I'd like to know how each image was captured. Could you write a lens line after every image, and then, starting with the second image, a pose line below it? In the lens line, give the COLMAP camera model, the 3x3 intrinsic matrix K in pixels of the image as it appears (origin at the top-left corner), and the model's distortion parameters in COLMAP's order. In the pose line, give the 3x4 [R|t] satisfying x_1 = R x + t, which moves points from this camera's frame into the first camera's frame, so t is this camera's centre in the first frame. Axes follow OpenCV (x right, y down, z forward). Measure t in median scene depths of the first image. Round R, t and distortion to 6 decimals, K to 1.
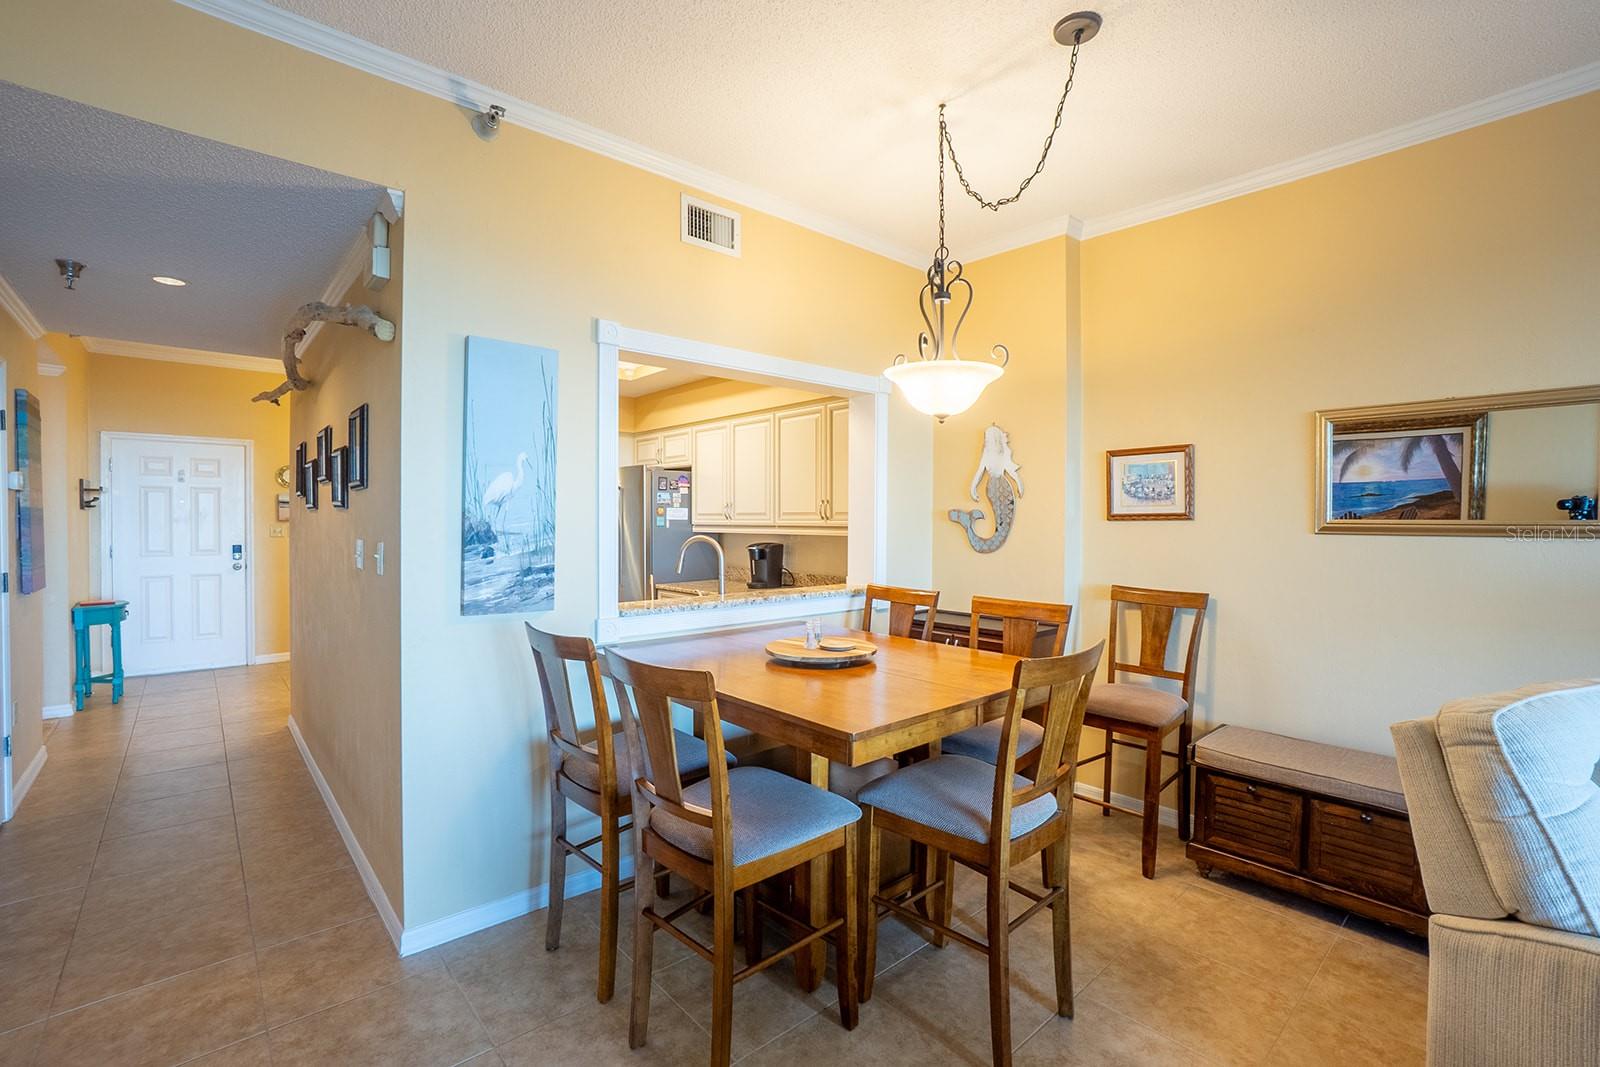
lens RADIAL K [[709.6, 0, 787.1], [0, 709.6, 529.1], [0, 0, 1]] dist [-0.065202, 0.021640]
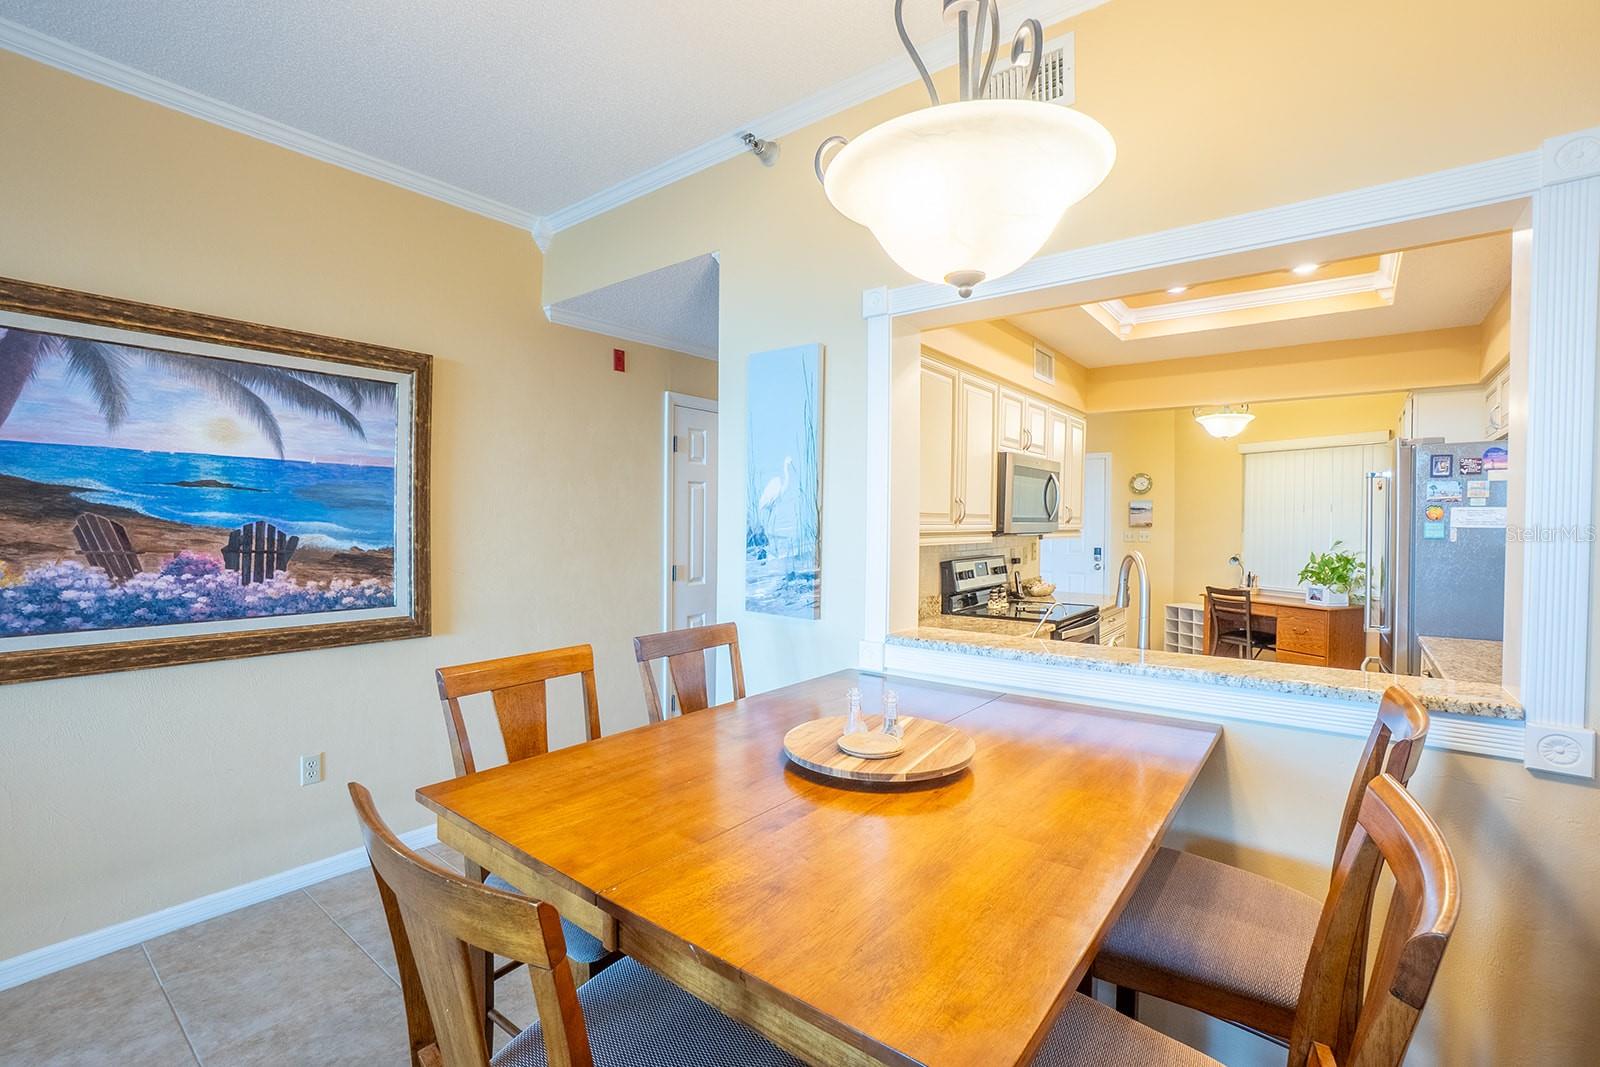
lens RADIAL K [[711.2, 0, 798.5], [0, 711.2, 529.7], [0, 0, 1]] dist [-0.065675, 0.024205]
pose [[0.196039, 0.009059, -0.980554, 0.612429], [-0.018346, 0.999816, 0.005569, -0.010692], [0.980424, 0.016897, 0.196169, 0.810910]]
